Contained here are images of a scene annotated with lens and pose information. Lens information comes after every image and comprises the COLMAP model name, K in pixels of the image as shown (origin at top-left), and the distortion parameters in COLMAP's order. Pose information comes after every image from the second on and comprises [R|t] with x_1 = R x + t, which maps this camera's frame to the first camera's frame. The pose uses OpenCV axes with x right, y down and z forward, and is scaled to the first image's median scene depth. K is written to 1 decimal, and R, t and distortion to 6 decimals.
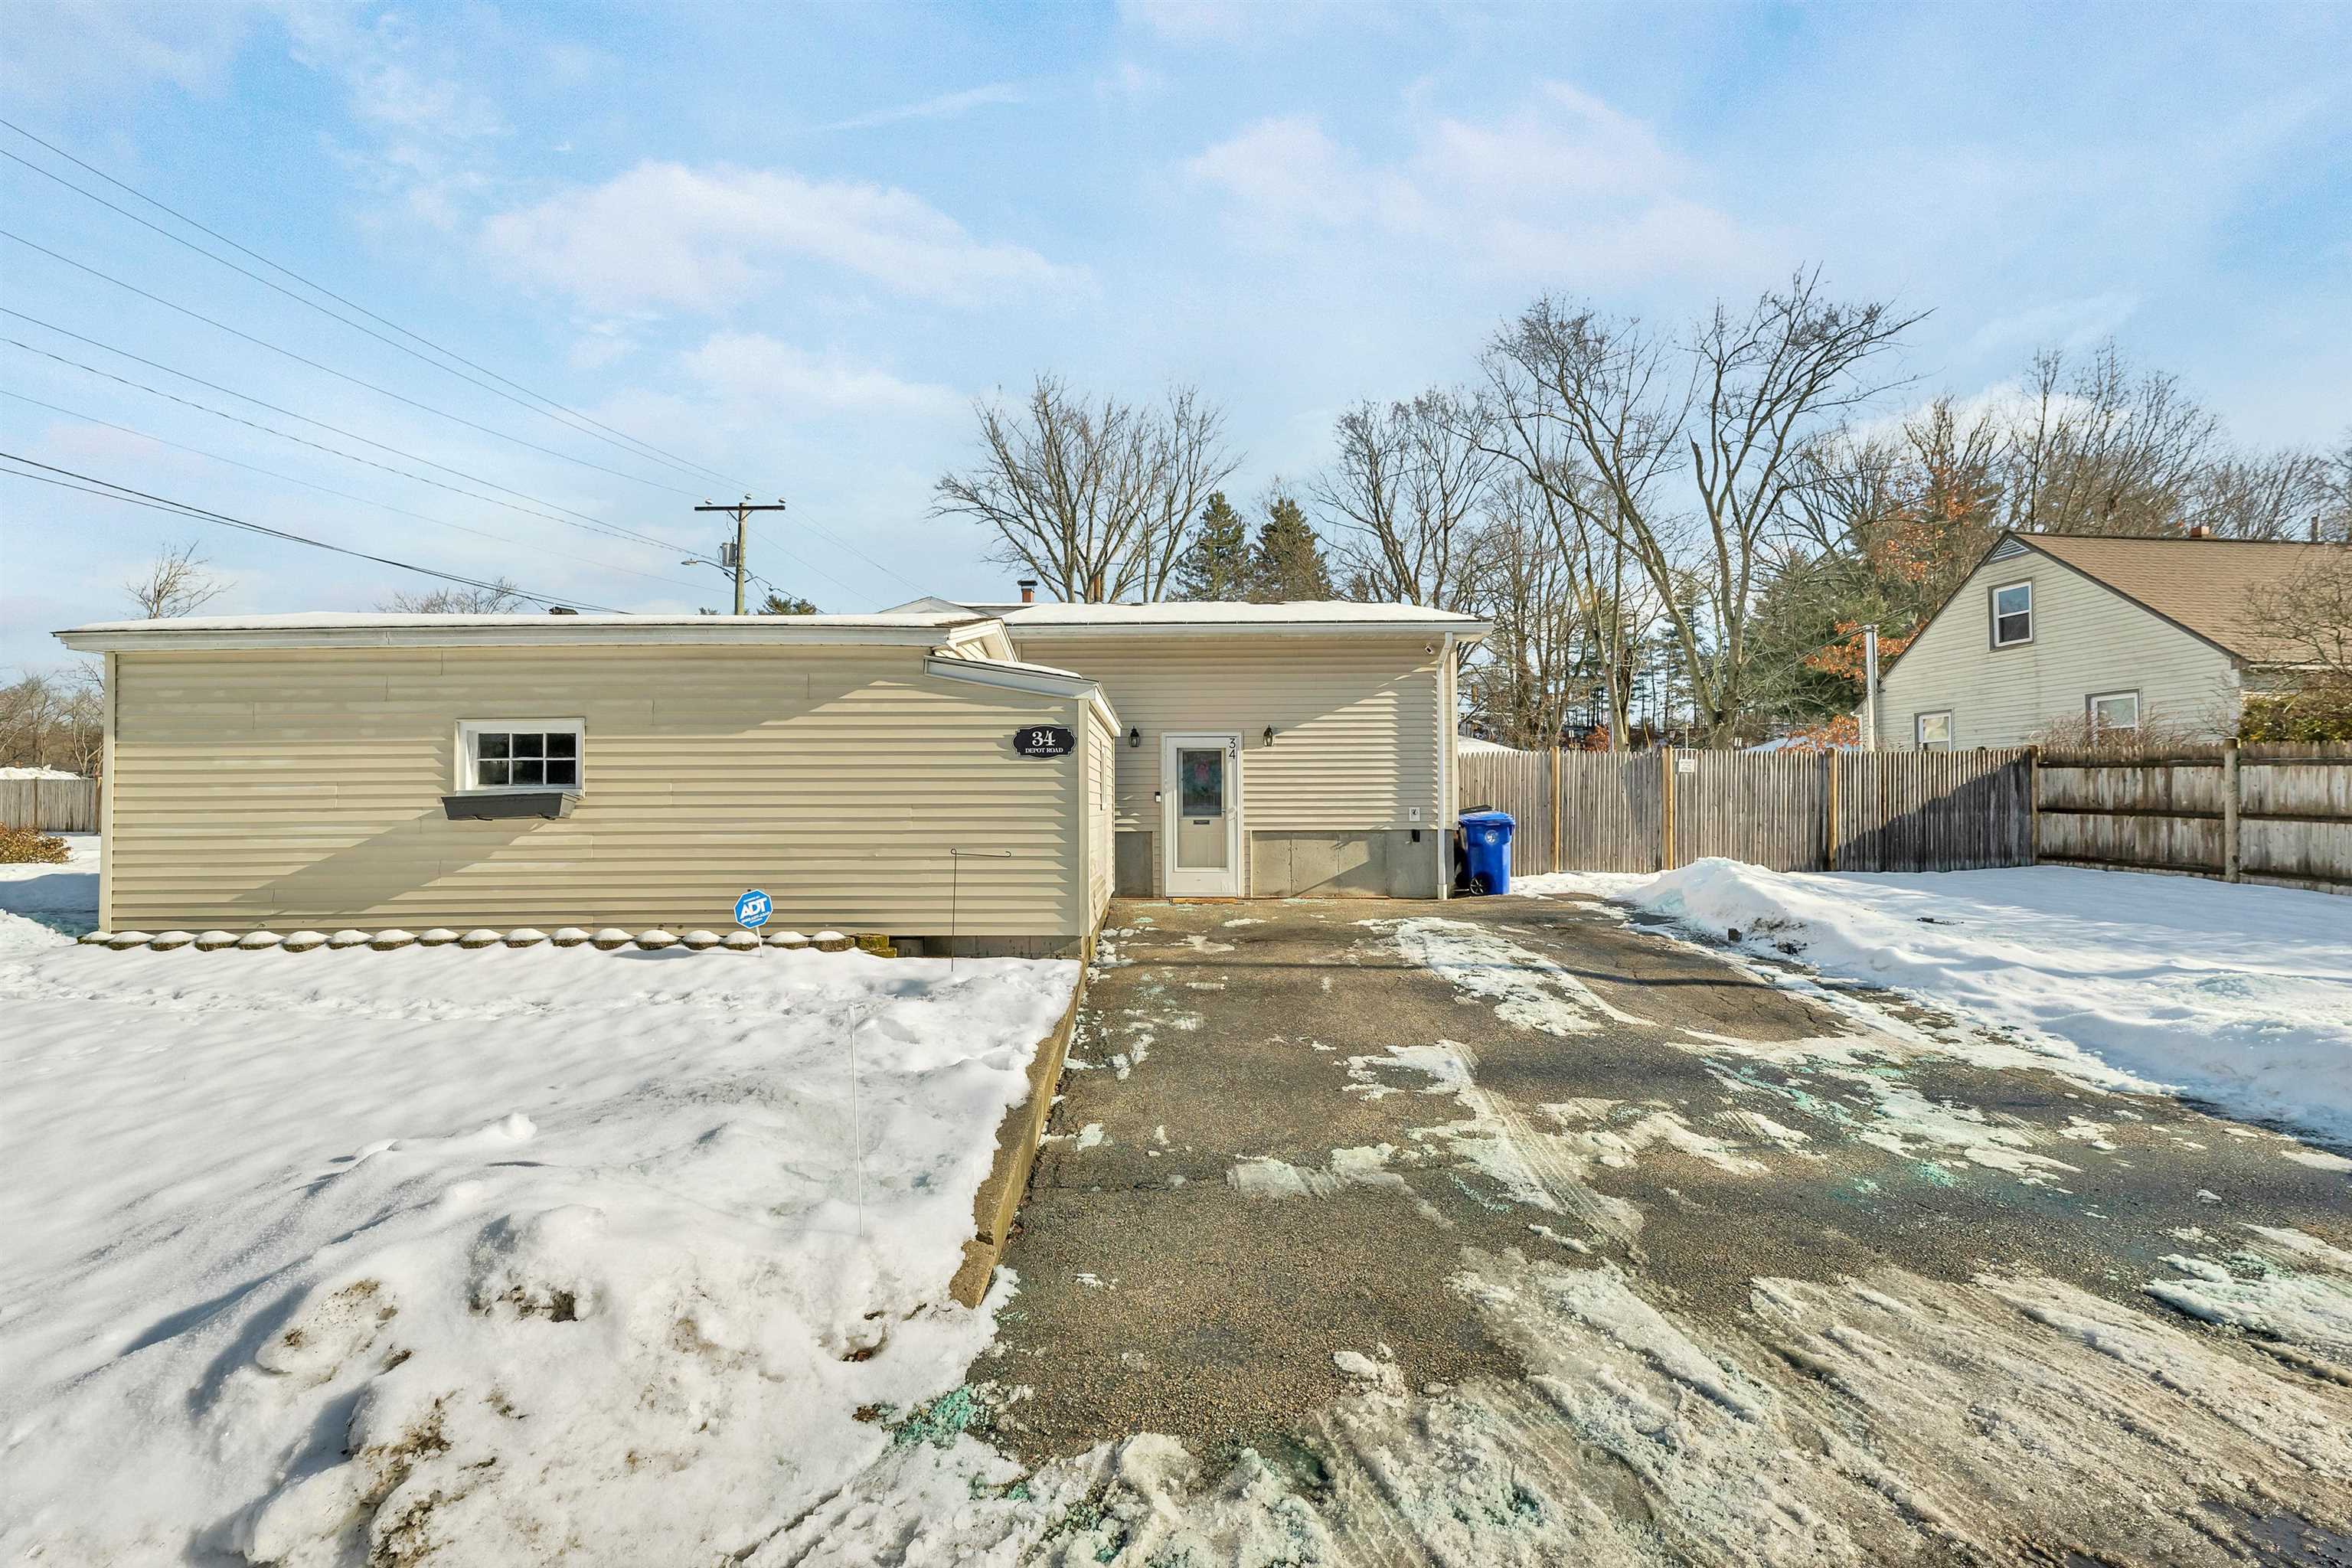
lens RADIAL K [[951.2, 0, 1172.5], [0, 951.2, 814.9], [0, 0, 1]] dist [0.001666, 0.000041]
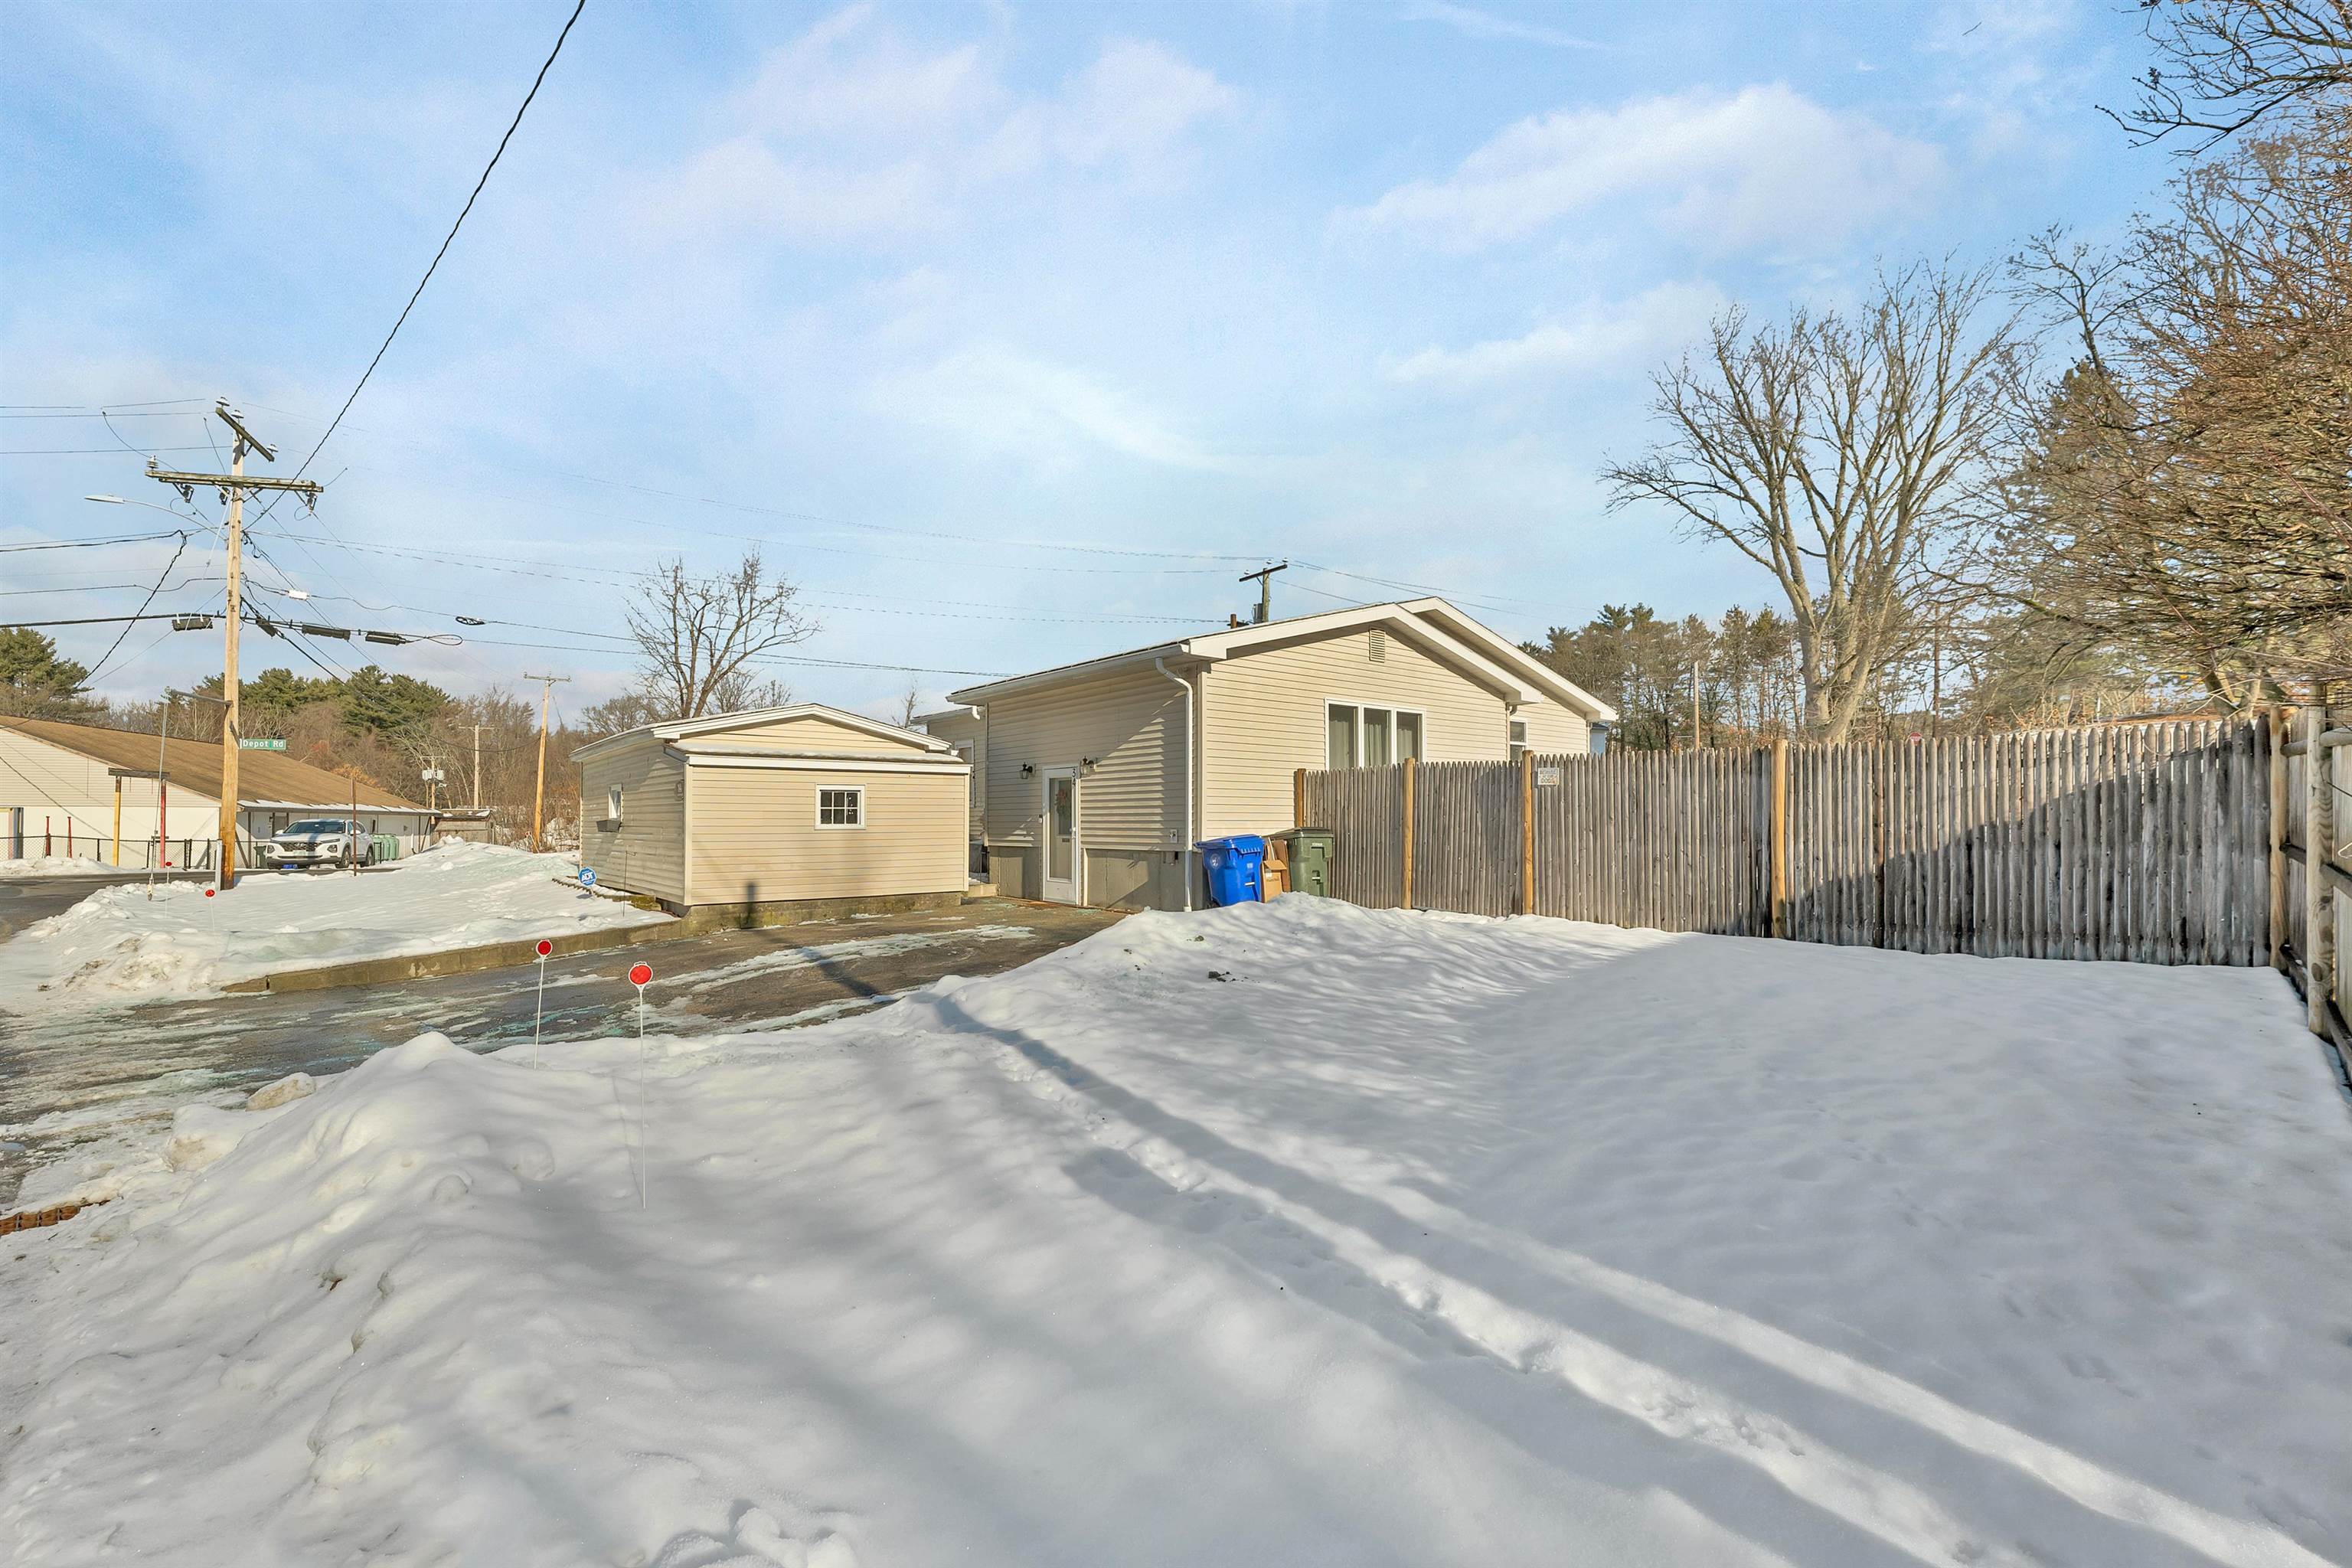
lens RADIAL K [[951.2, 0, 1172.5], [0, 951.2, 814.9], [0, 0, 1]] dist [0.001666, 0.000041]
pose [[0.655582, -0.001559, -0.755123, 0.903594], [-0.005183, 0.999965, -0.006565, -0.015036], [0.755107, 0.008218, 0.655551, 0.294552]]
